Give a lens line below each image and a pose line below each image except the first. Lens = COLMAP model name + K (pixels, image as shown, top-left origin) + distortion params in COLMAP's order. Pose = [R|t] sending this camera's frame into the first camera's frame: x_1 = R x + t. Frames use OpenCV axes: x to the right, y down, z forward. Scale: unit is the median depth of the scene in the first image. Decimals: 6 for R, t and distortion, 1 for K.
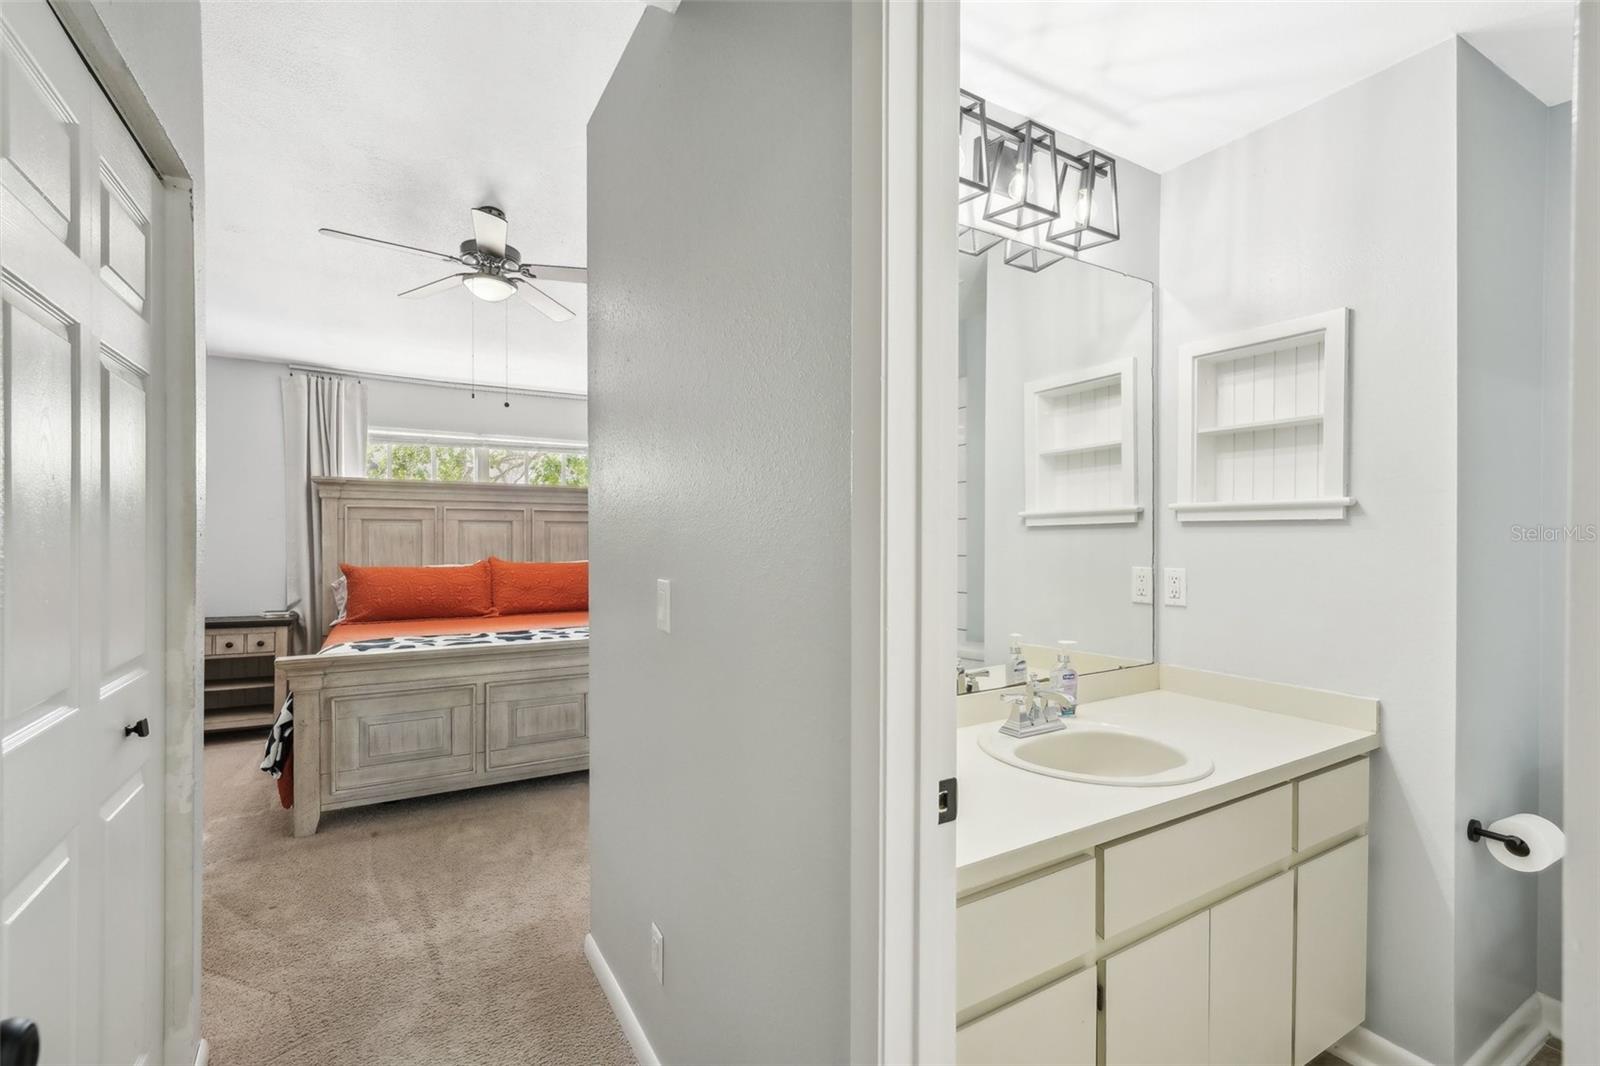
lens RADIAL K [[715.4, 0, 803.2], [0, 715.4, 541.7], [0, 0, 1]] dist [-0.000622, 0.000786]
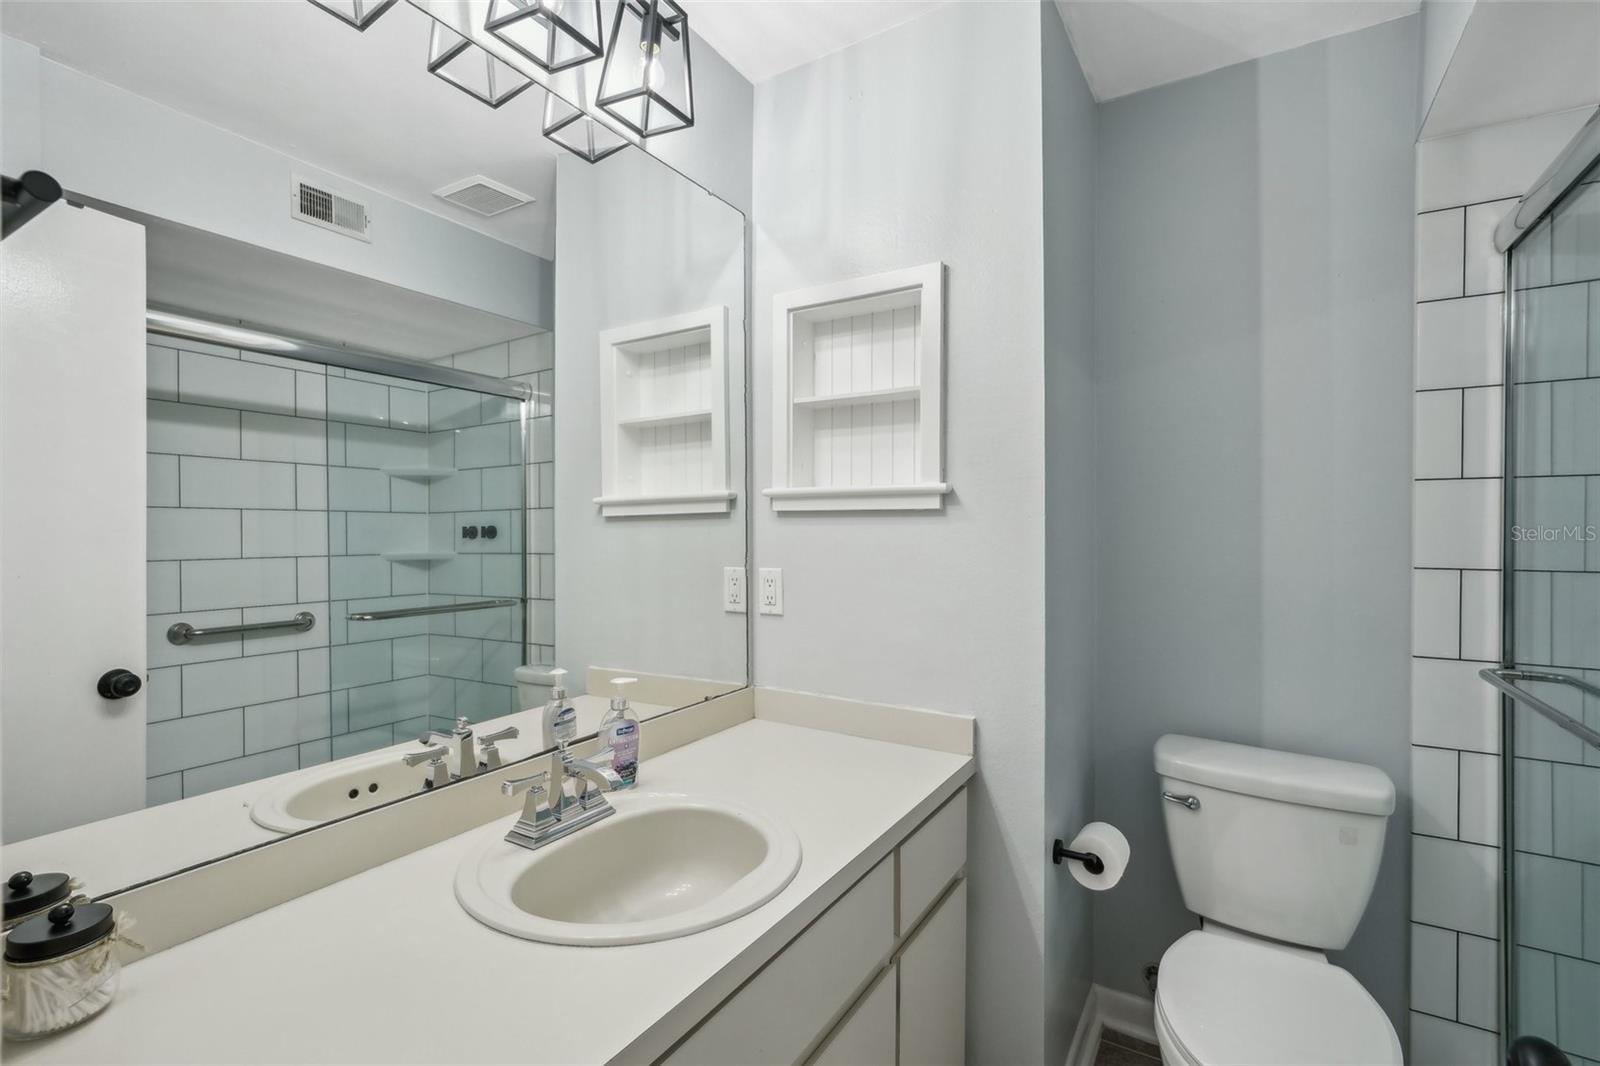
lens RADIAL K [[790.9, 0, 800.0], [0, 790.9, 533.0], [0, 0, 1]] dist [0.001814, 0.000350]
pose [[0.881875, -0.002477, 0.471476, 0.166255], [0.004063, 0.999989, -0.002344, -0.001302], [-0.471465, 0.003983, 0.881876, 0.251965]]
